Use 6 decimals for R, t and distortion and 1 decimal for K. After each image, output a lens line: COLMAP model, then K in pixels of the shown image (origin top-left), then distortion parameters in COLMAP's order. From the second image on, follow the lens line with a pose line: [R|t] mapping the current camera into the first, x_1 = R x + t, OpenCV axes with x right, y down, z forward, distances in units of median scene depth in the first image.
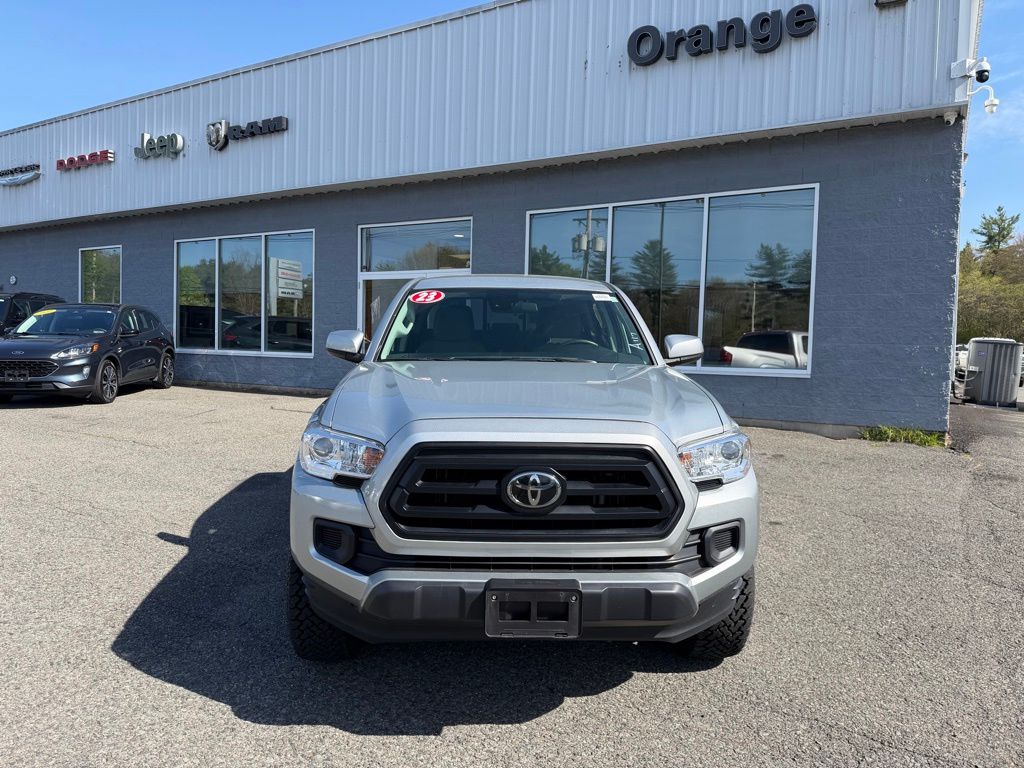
lens RADIAL K [[713.8, 0, 510.3], [0, 713.8, 381.8], [0, 0, 1]] dist [0.029492, -0.043353]
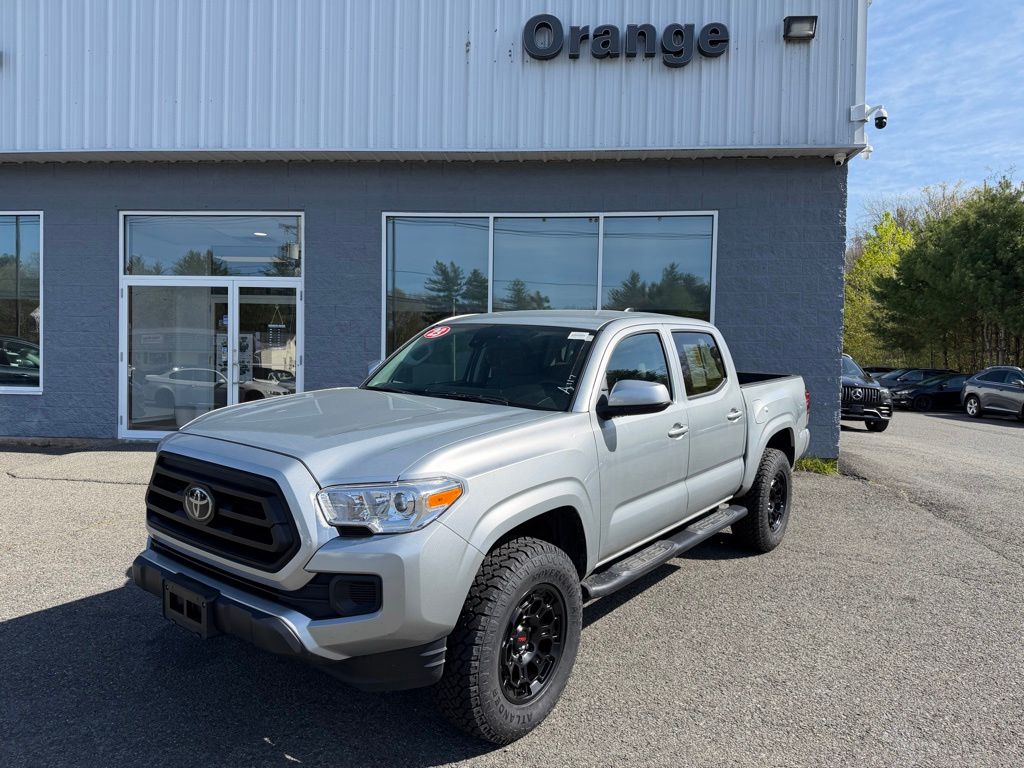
lens RADIAL K [[710.6, 0, 511.4], [0, 710.6, 384.0], [0, 0, 1]] dist [0.075105, -0.093877]
pose [[0.900230, -0.019065, 0.434997, -0.217251], [0.024335, 0.999682, -0.006547, -0.034905], [-0.434734, 0.016480, 0.900408, 0.208119]]
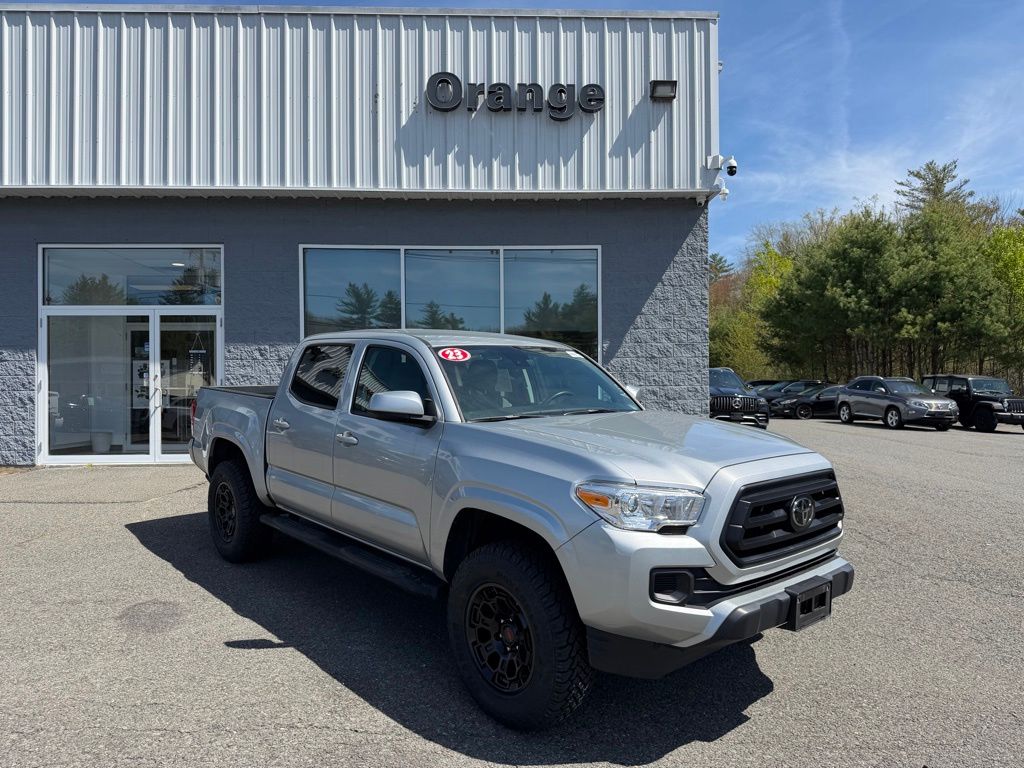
lens RADIAL K [[711.8, 0, 511.1], [0, 711.8, 381.4], [0, 0, 1]] dist [0.073097, -0.093723]
pose [[0.842992, -0.025180, 0.537336, -0.252937], [0.052555, 0.997980, -0.035685, -0.025802], [-0.535352, 0.058322, 0.842613, 0.123023]]
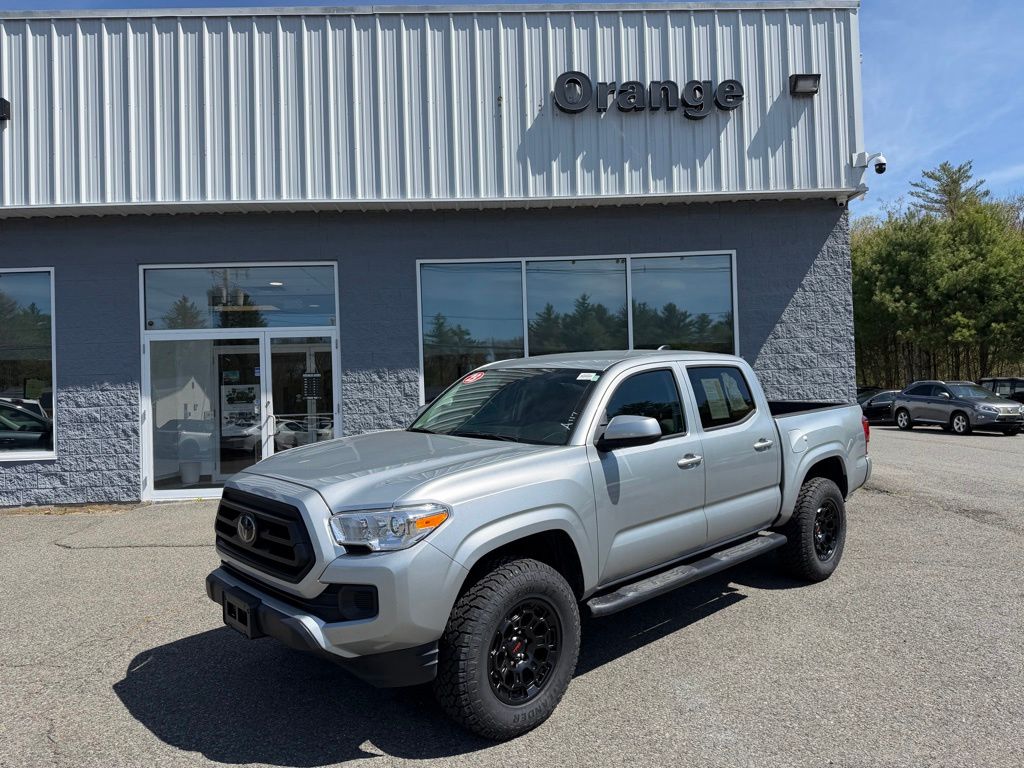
lens RADIAL K [[710.6, 0, 511.4], [0, 710.6, 384.0], [0, 0, 1]] dist [0.075105, -0.093877]
pose [[0.841527, -0.039225, 0.538790, -0.359657], [0.077198, 0.995856, -0.048075, -0.047895], [-0.534671, 0.082050, 0.841067, 0.262306]]
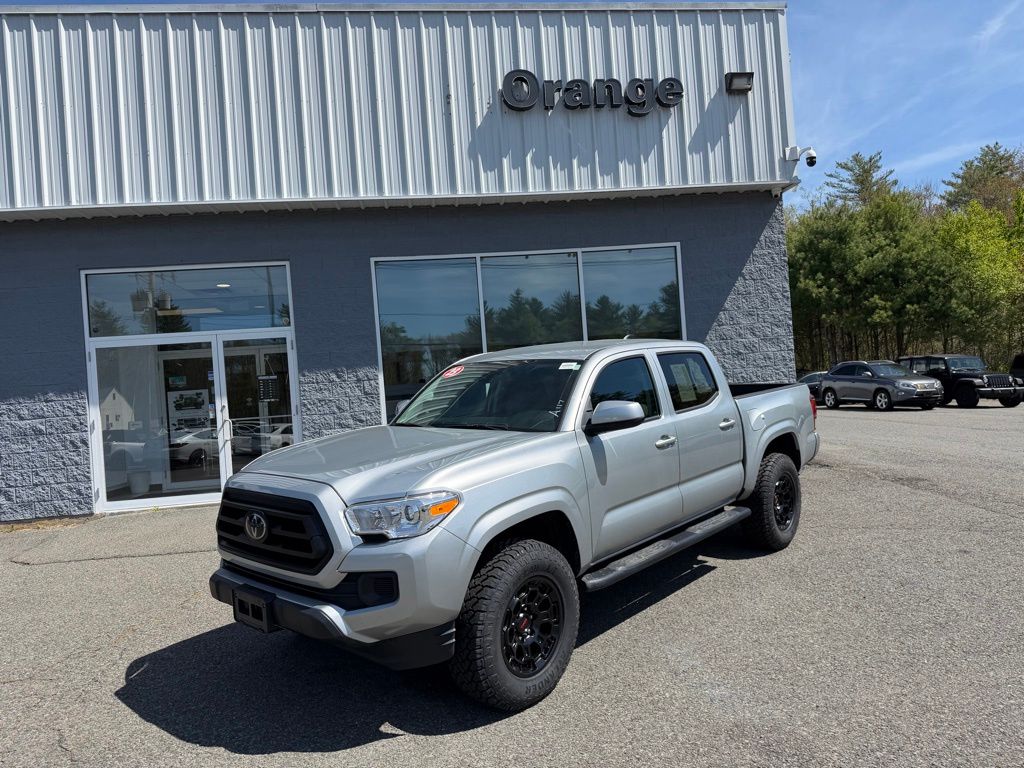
lens RADIAL K [[709.5, 0, 512.6], [0, 709.5, 385.1], [0, 0, 1]] dist [0.090601, -0.125118]
pose [[0.787788, -0.075875, 0.611255, -0.391113], [0.119812, 0.992305, -0.031240, -0.047683], [-0.604181, 0.097846, 0.790817, 0.264763]]
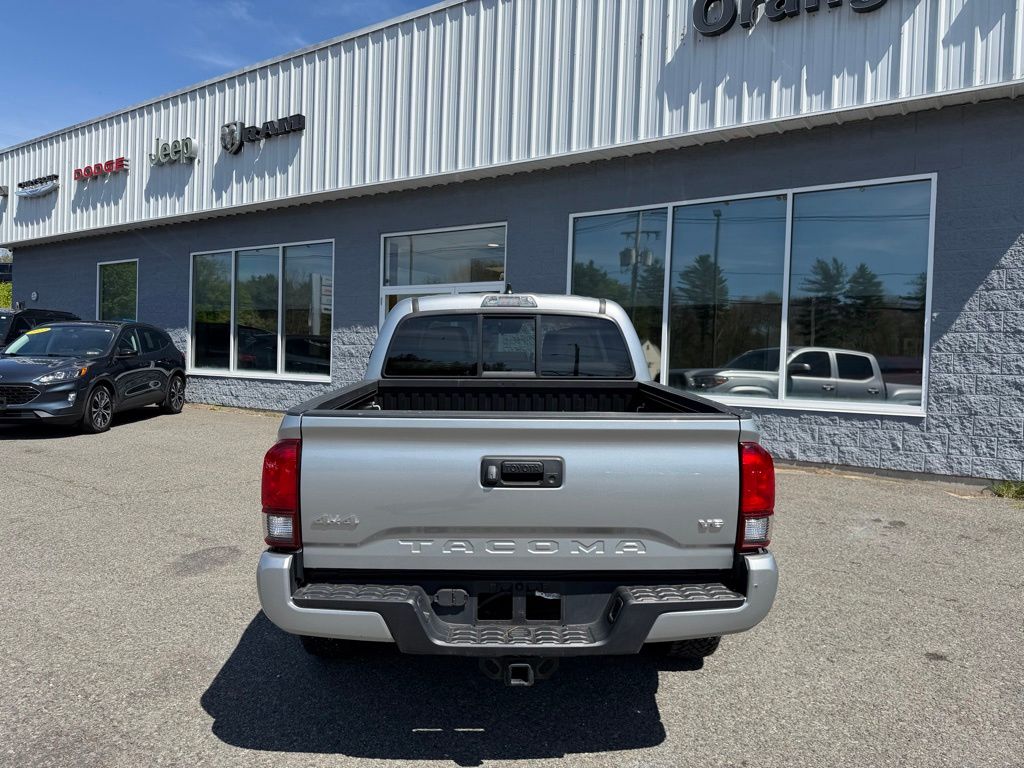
lens RADIAL K [[718.2, 0, 510.6], [0, 718.2, 381.7], [0, 0, 1]] dist [0.006089, -0.018351]
pose [[0.997953, 0.006392, -0.063629, 0.008380], [-0.007804, 0.999728, -0.021967, -0.019837], [0.063472, 0.022419, 0.997732, 0.152645]]
